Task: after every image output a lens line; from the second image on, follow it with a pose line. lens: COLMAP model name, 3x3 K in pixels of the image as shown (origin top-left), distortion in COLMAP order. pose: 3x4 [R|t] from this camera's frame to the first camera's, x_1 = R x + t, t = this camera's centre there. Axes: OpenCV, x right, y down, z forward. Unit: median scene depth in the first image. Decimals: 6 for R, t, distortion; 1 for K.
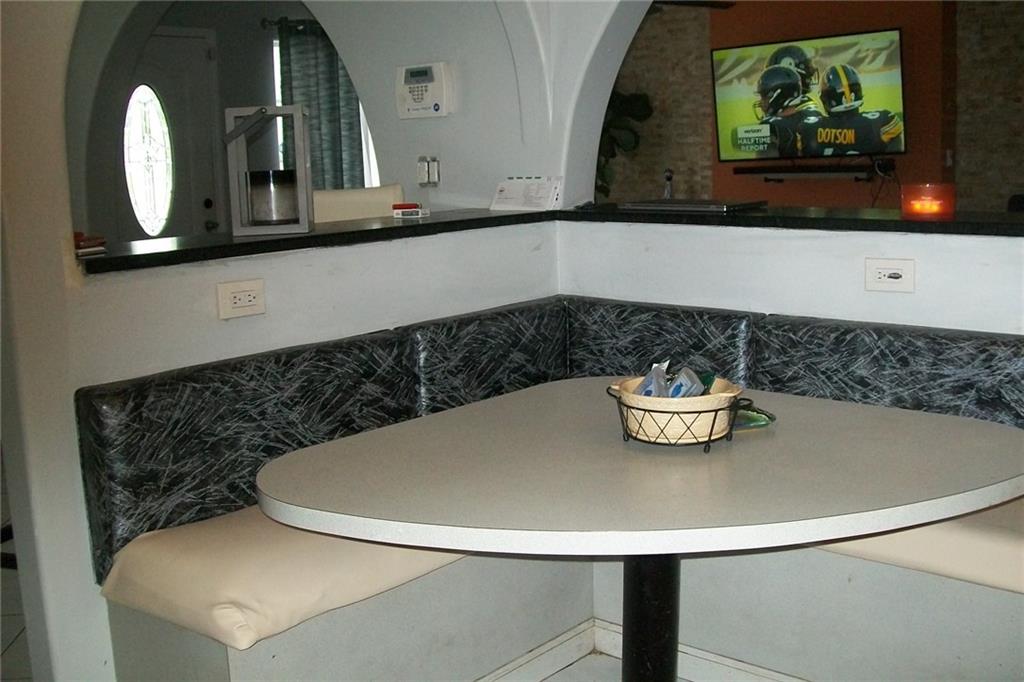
lens RADIAL K [[1103.6, 0, 512.0], [0, 1103.6, 341.0], [0, 0, 1]] dist [-0.154241, 0.018301]
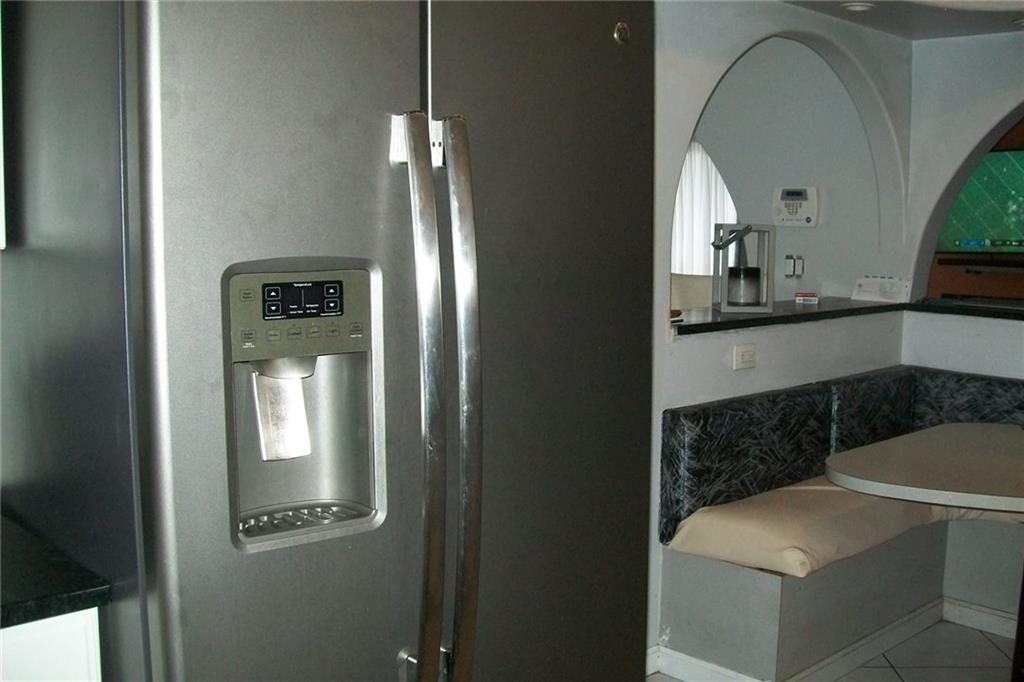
lens RADIAL K [[1103.6, 0, 512.0], [0, 1103.6, 341.0], [0, 0, 1]] dist [-0.154241, 0.018301]
pose [[0.993784, 0.053973, -0.097367, -0.359657], [-0.059218, 0.996900, -0.051801, 0.030948], [0.094269, 0.057245, 0.993900, -0.433294]]
